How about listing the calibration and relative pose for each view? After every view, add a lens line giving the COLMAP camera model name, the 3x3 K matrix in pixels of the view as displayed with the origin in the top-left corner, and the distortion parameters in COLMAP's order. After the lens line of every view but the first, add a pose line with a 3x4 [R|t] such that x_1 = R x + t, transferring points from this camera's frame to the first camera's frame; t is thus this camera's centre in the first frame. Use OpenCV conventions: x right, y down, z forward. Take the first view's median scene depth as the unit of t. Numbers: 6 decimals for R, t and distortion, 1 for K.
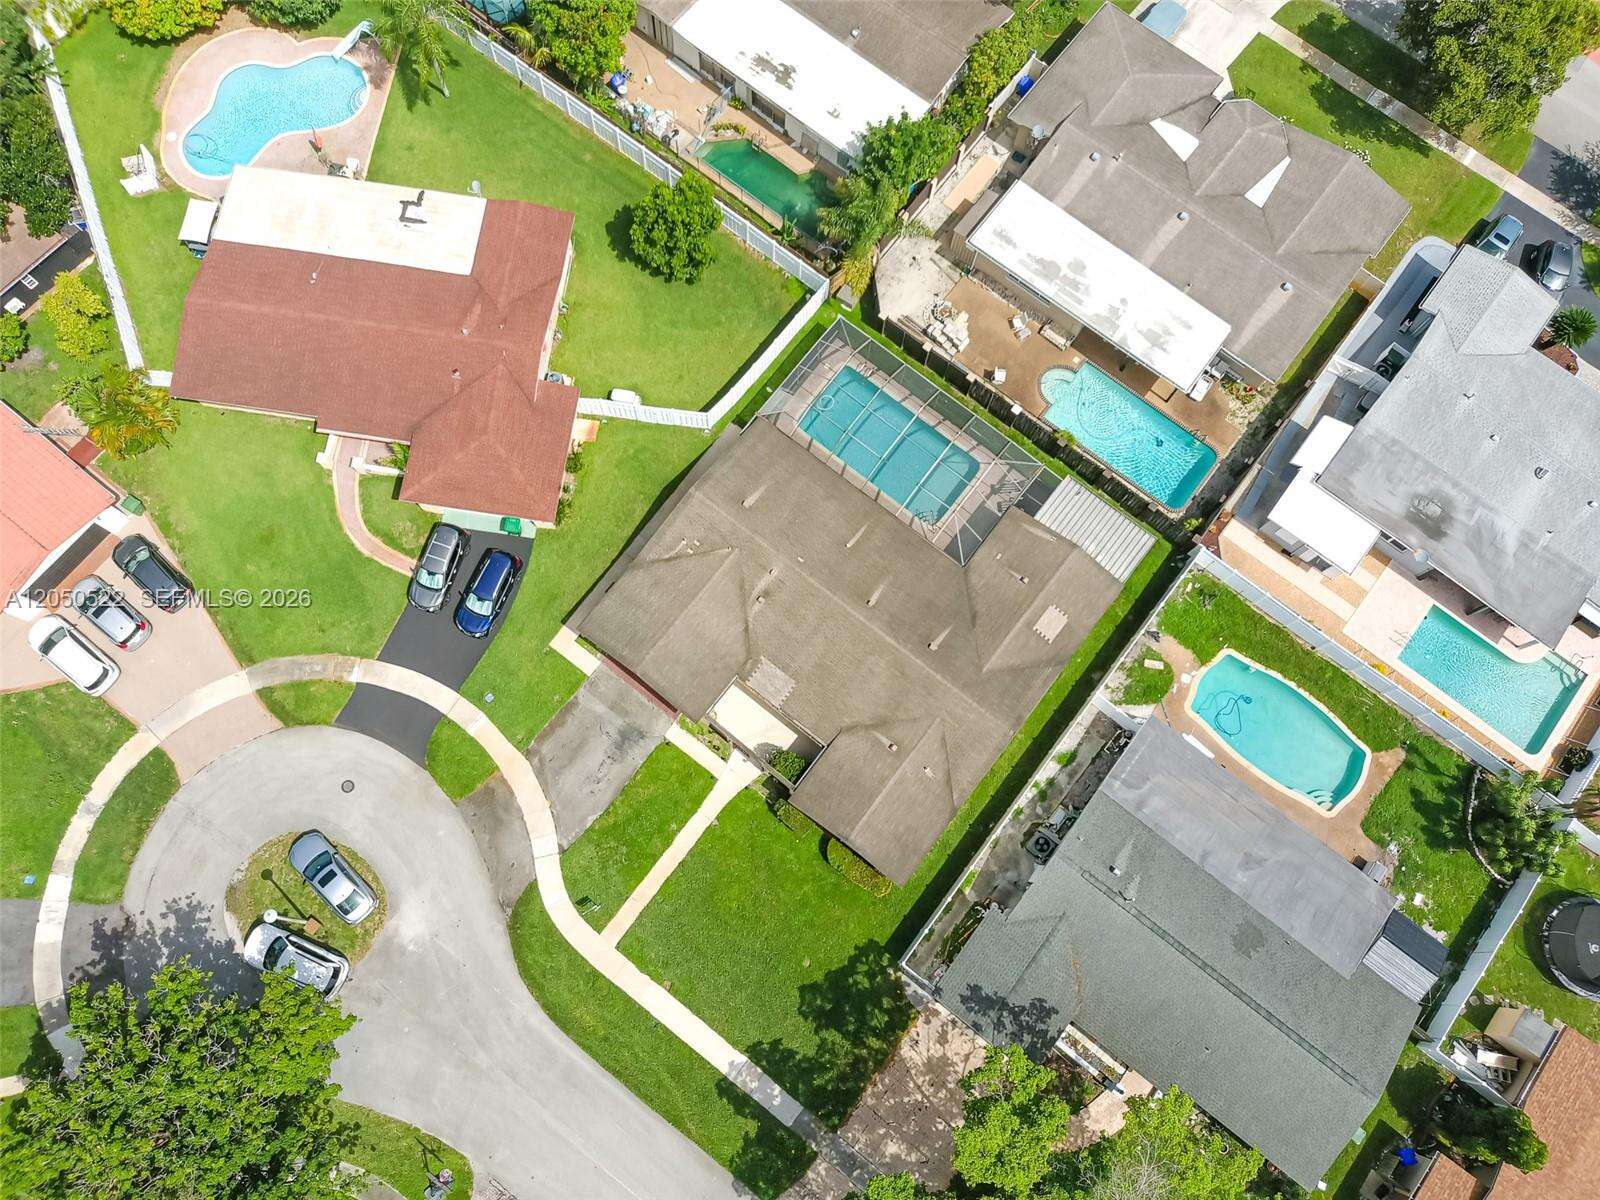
lens RADIAL K [[1198.9, 0, 800.0], [0, 1198.9, 600.0], [0, 0, 1]] dist [0.104181, -0.171922]
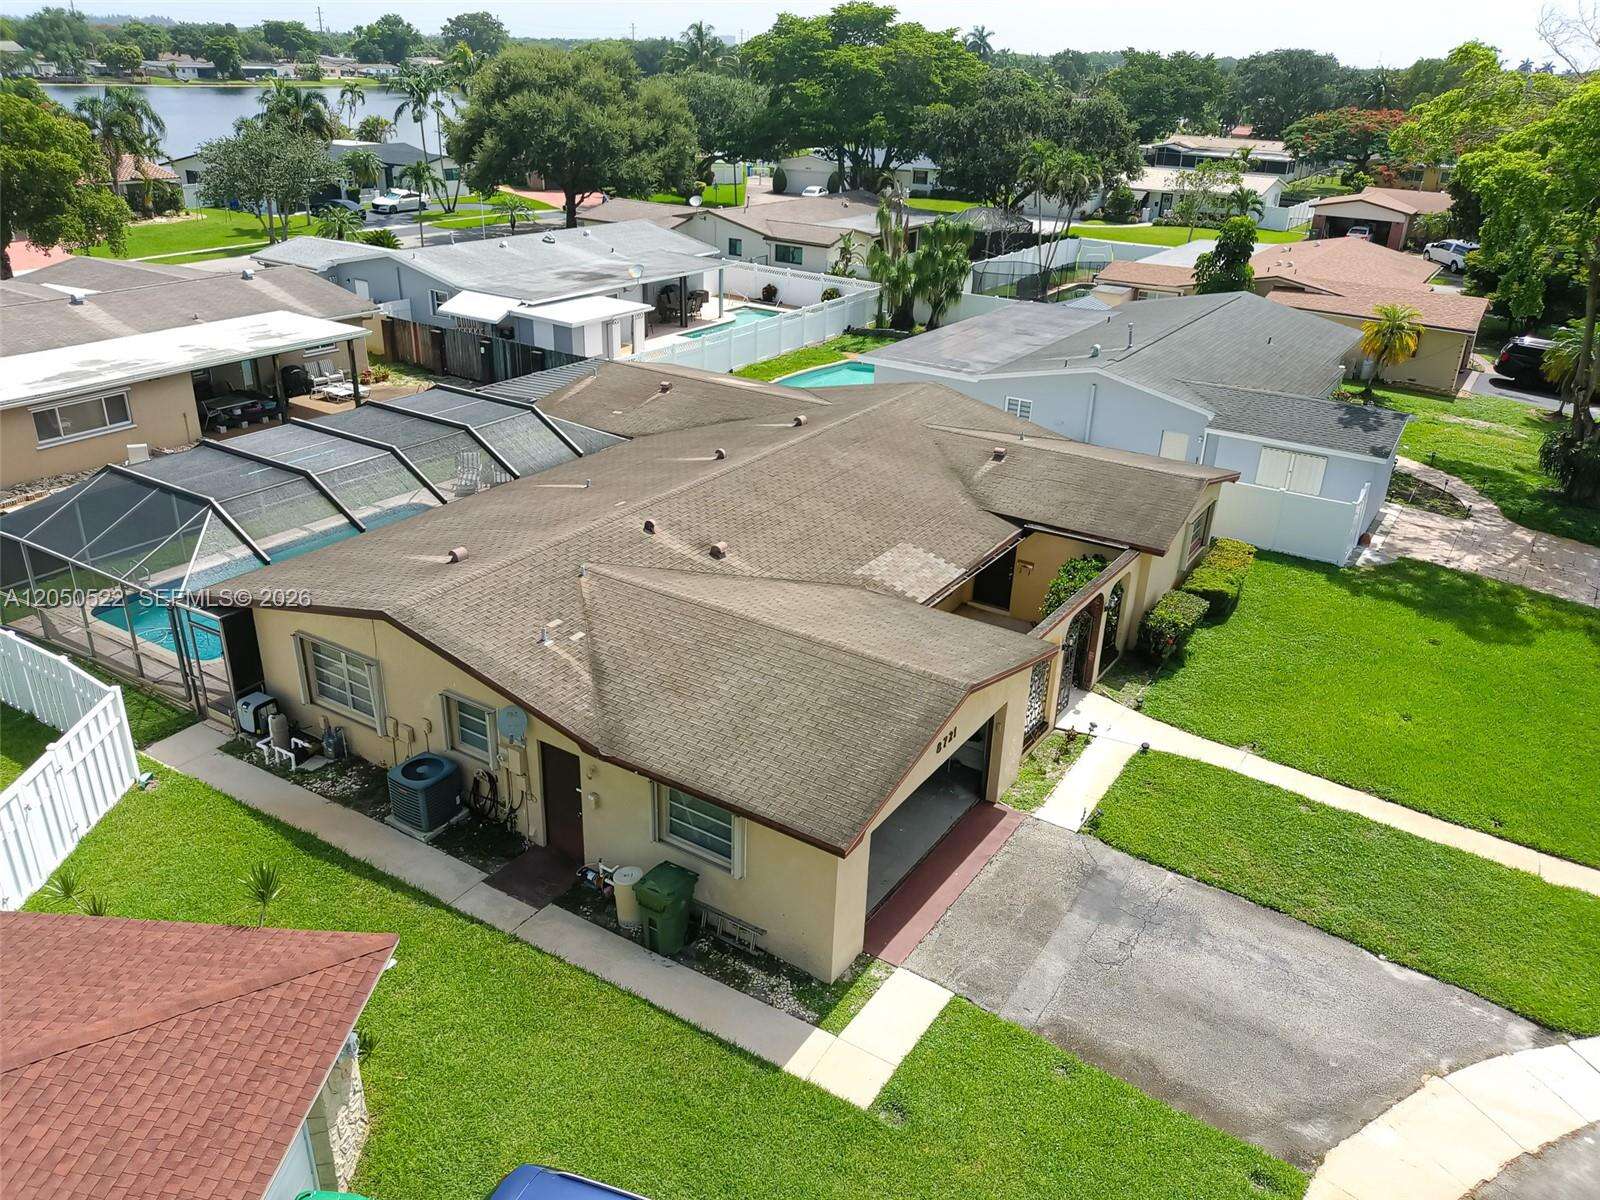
lens RADIAL K [[1198.9, 0, 800.0], [0, 1198.9, 600.0], [0, 0, 1]] dist [0.104181, -0.171922]
pose [[-0.088861, -0.449131, 0.889036, -0.389425], [0.953591, 0.219446, 0.206175, -0.052027], [-0.287695, 0.866097, 0.408787, 0.817865]]
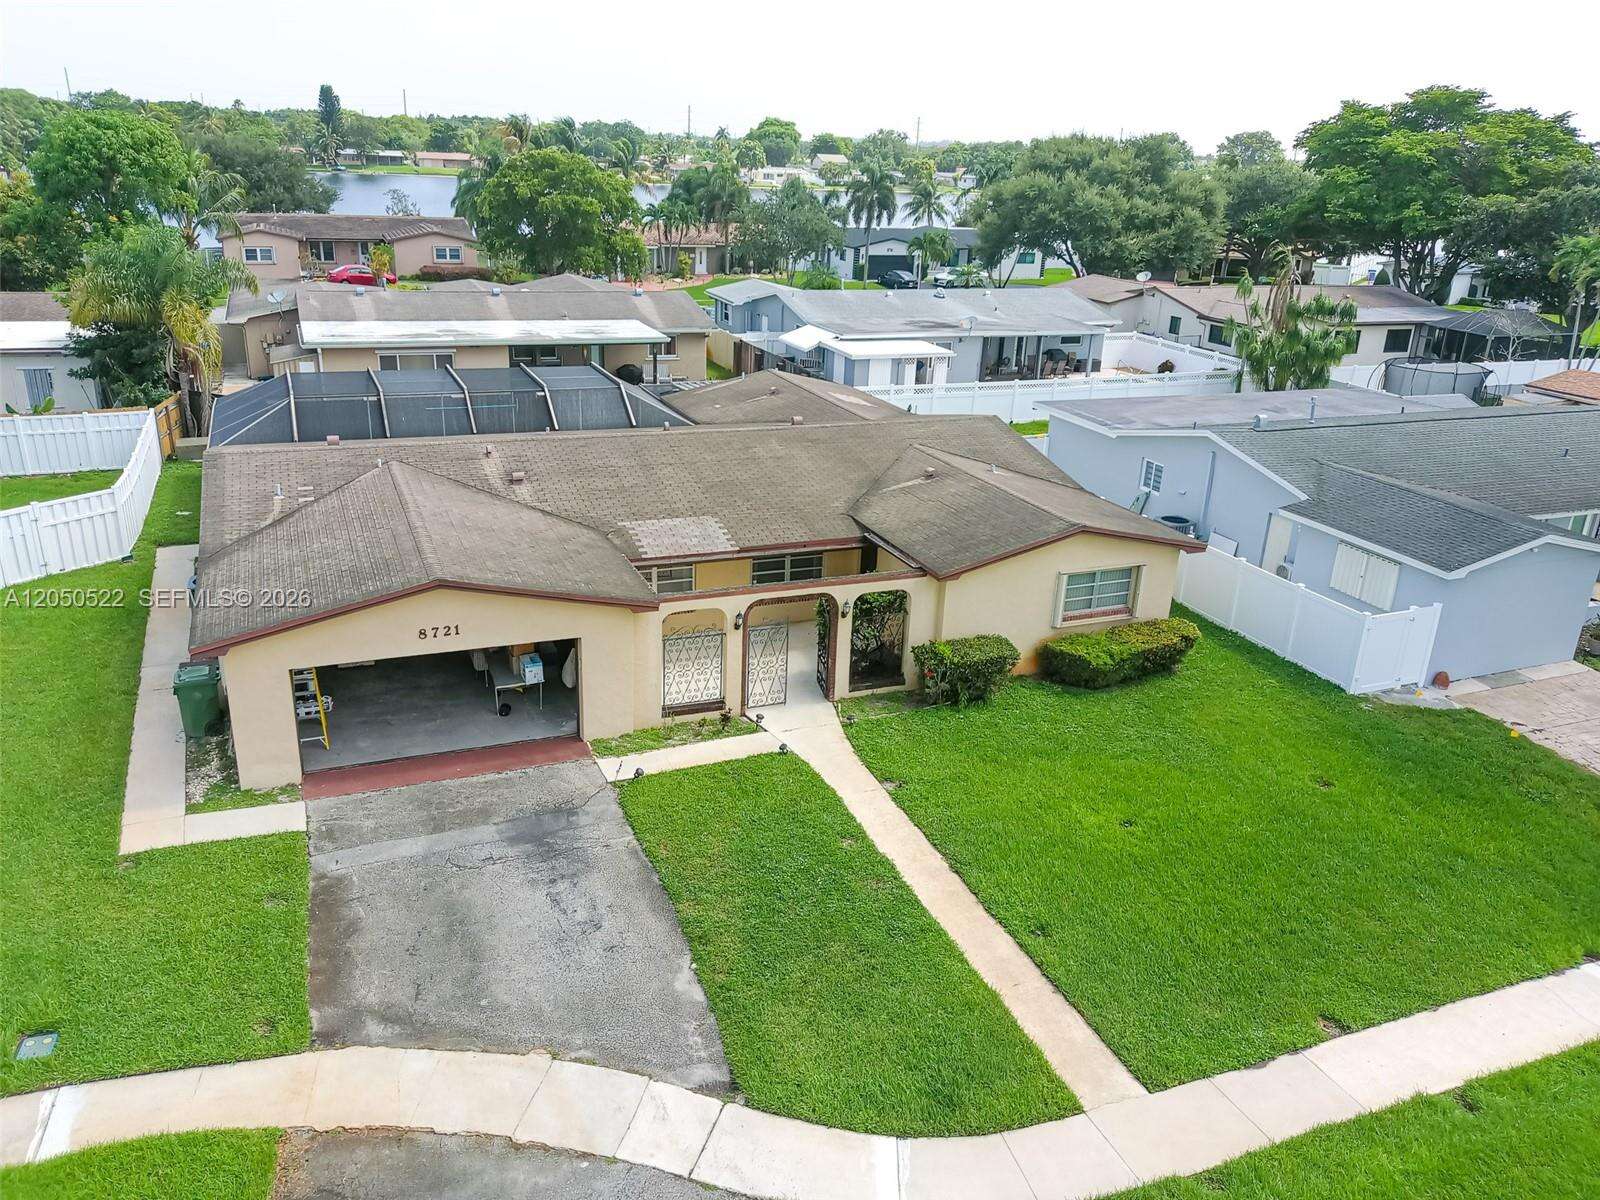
lens RADIAL K [[1198.9, 0, 800.0], [0, 1198.9, 600.0], [0, 0, 1]] dist [0.104181, -0.171922]
pose [[0.495614, -0.324971, 0.805457, -0.351829], [0.834299, 0.435959, -0.337468, 0.255537], [-0.241479, 0.839246, 0.487190, 0.767809]]
